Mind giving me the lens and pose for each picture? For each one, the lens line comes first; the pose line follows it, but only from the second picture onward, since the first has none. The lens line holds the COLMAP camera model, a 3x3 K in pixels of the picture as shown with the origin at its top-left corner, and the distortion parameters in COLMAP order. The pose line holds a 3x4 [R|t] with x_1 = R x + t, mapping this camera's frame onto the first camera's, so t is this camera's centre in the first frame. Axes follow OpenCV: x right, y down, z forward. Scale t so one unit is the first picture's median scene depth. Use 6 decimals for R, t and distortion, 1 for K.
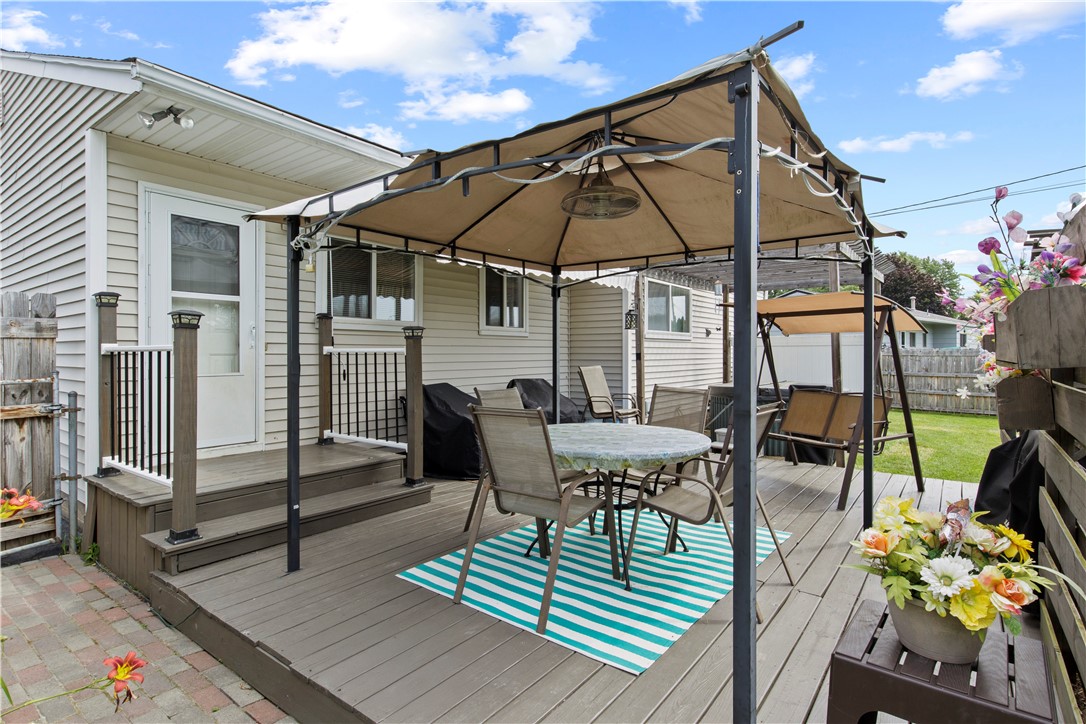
lens RADIAL K [[546.2, 0, 543.0], [0, 546.2, 362.0], [0, 0, 1]] dist [0.002536, 0.000770]
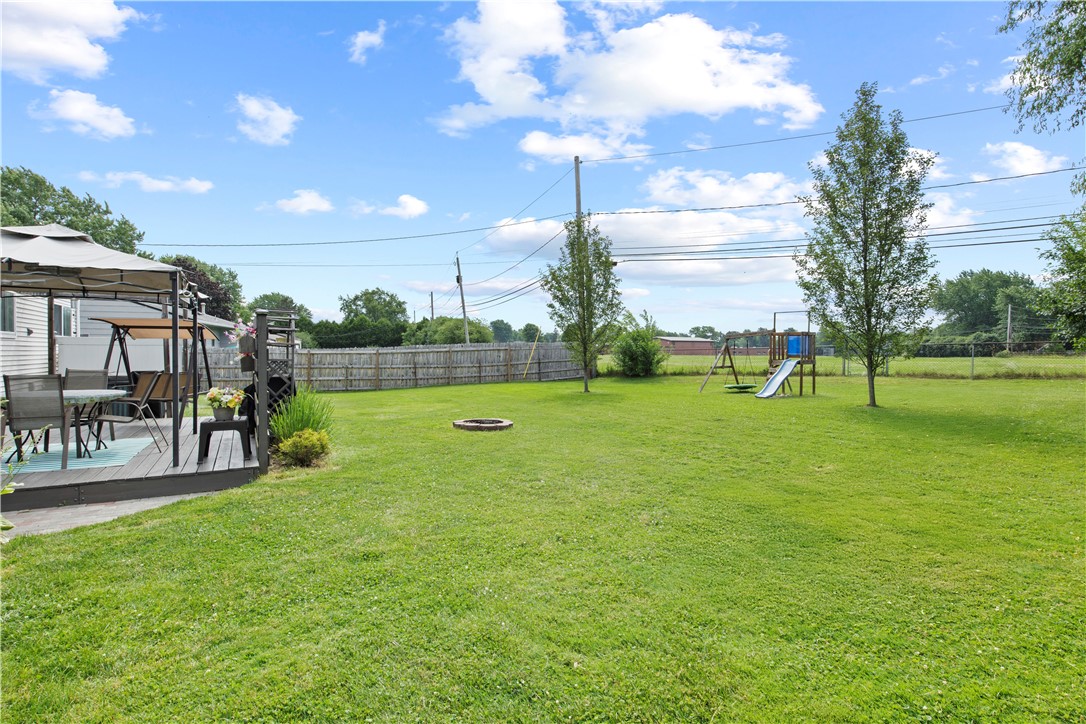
lens RADIAL K [[546.2, 0, 543.0], [0, 546.2, 362.0], [0, 0, 1]] dist [0.002536, 0.000770]
pose [[0.406299, -0.005251, 0.913725, -0.311936], [0.007092, 0.999971, 0.002593, 0.012359], [-0.913713, 0.005427, 0.406324, -0.432770]]
